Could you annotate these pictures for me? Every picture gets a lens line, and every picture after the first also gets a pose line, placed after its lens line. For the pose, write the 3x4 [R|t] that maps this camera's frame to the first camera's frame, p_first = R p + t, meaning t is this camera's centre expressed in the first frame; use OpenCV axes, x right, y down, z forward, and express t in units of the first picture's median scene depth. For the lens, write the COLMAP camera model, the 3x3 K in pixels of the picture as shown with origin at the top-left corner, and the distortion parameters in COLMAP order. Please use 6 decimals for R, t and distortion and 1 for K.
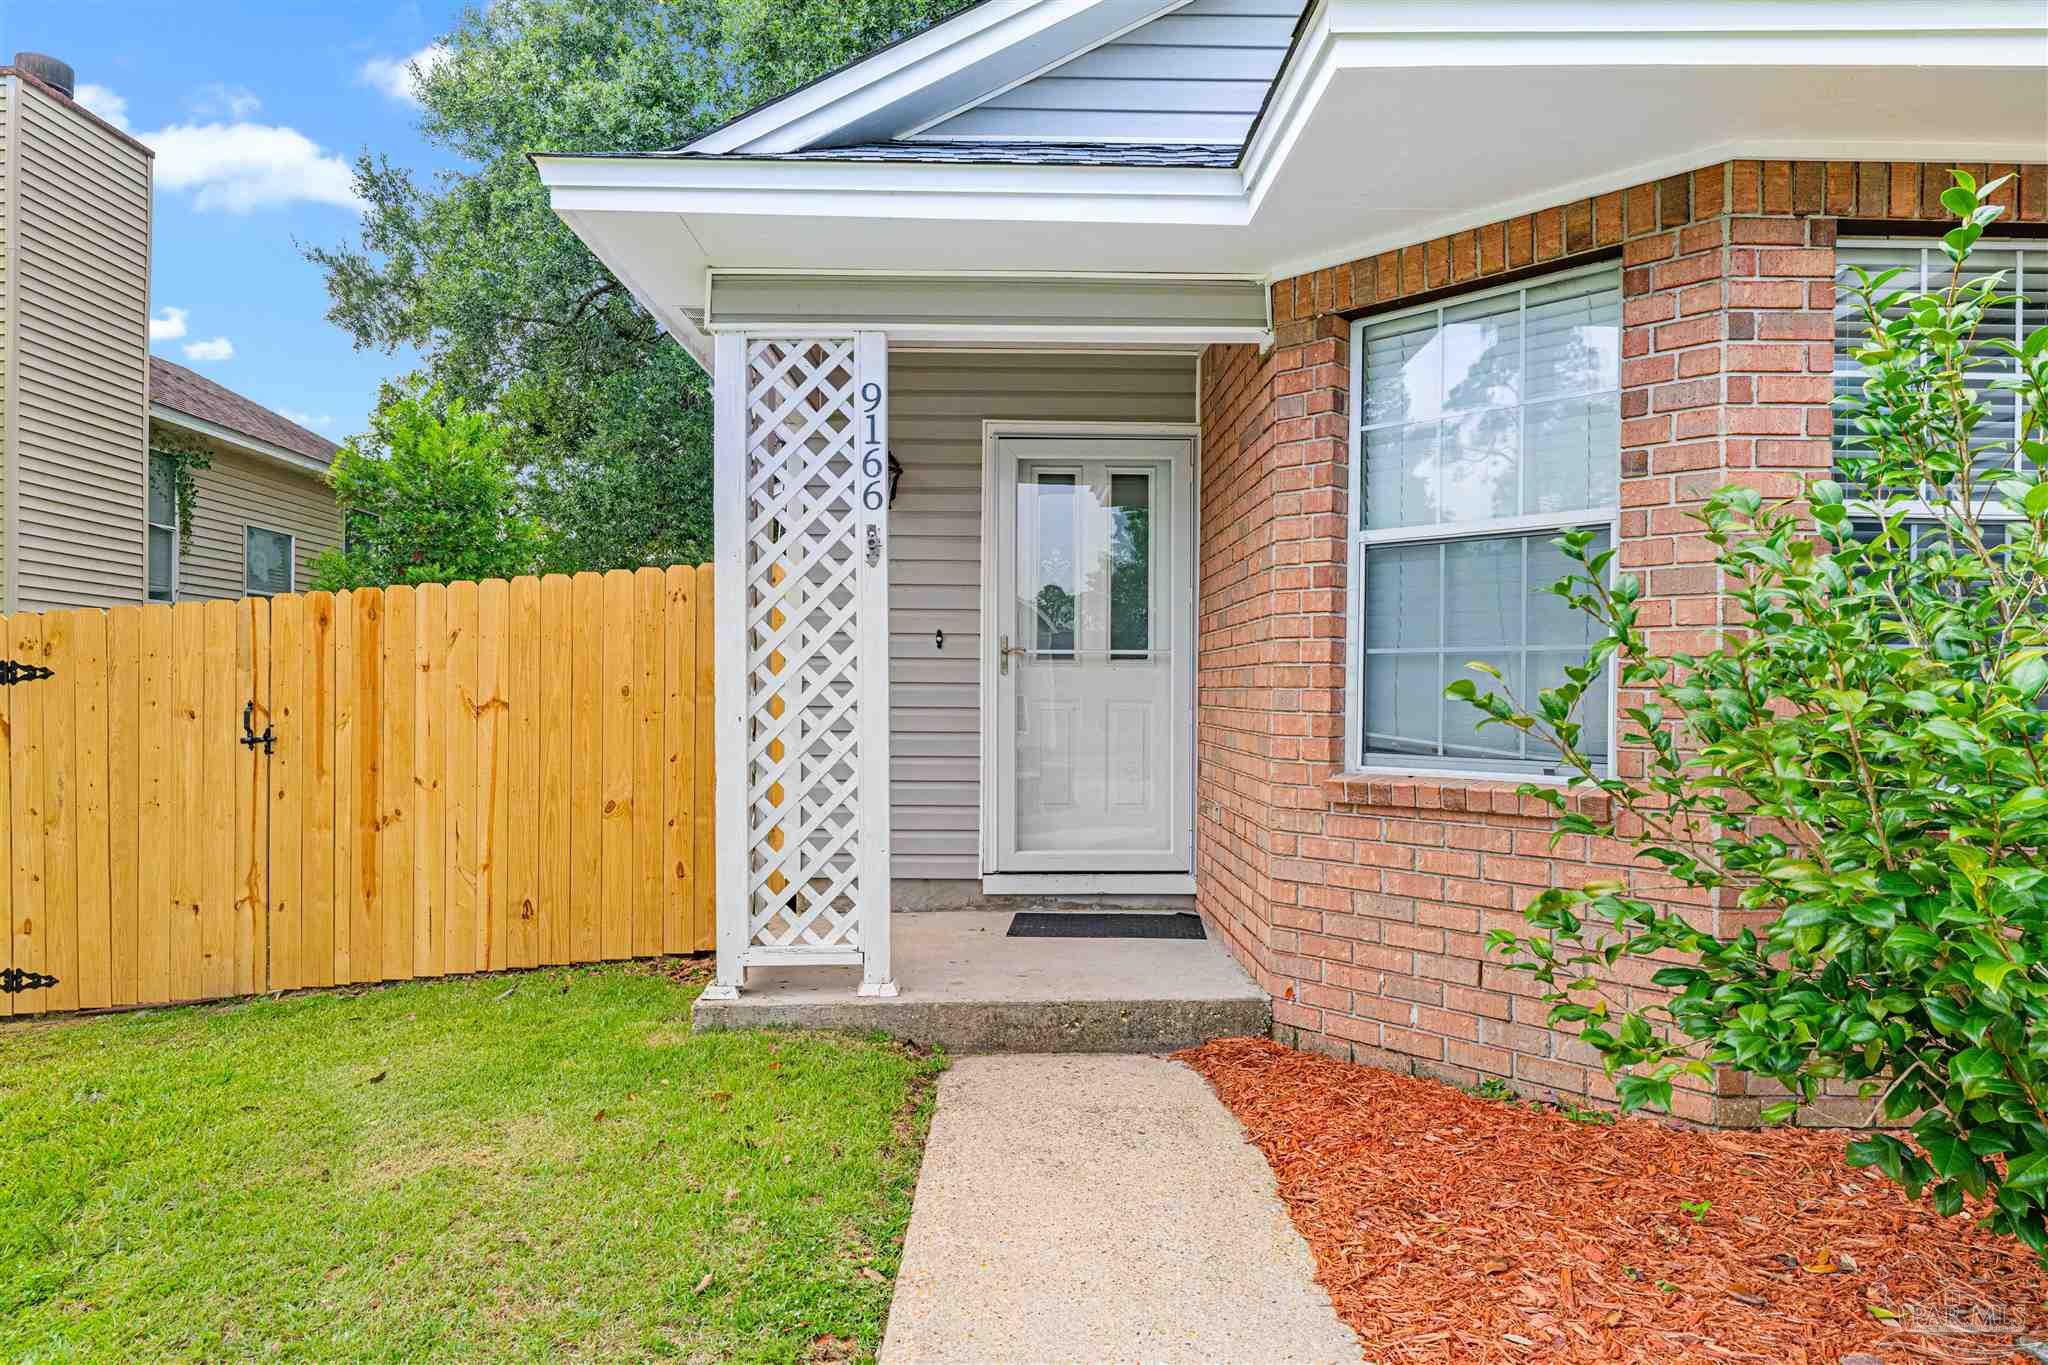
lens RADIAL K [[1220.3, 0, 1027.0], [0, 1220.3, 698.5], [0, 0, 1]] dist [-0.000664, -0.000244]
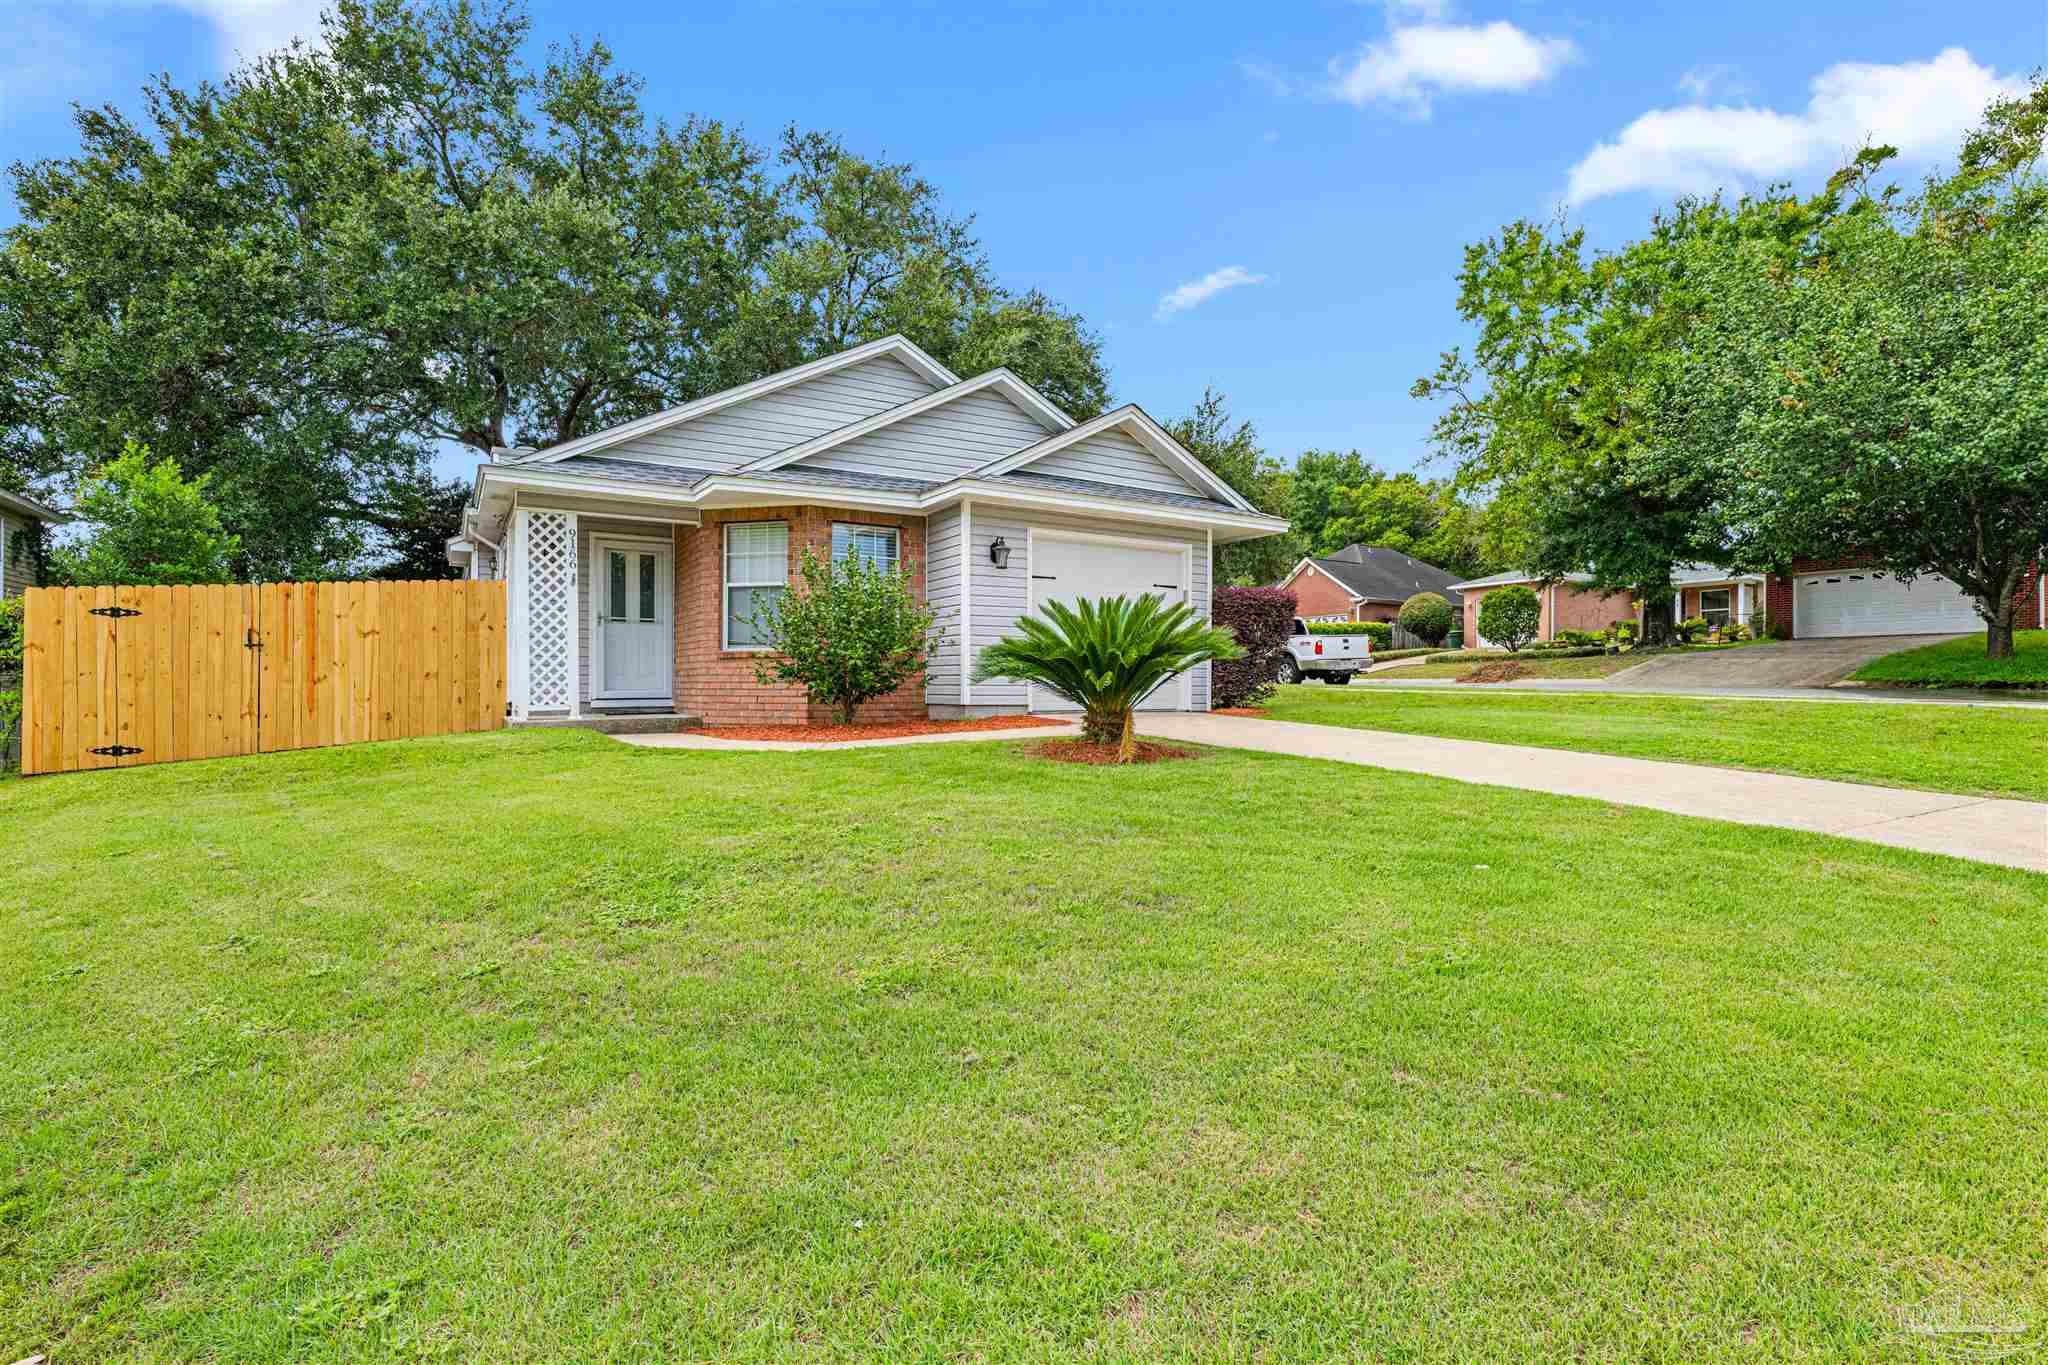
lens RADIAL K [[970.1, 0, 1029.1], [0, 970.1, 687.4], [0, 0, 1]] dist [-0.000186, 0.000088]
pose [[0.864497, -0.004693, 0.502617, -0.370340], [0.006363, 0.999978, -0.001608, 0.169394], [-0.502599, 0.004588, 0.864508, -1.800079]]
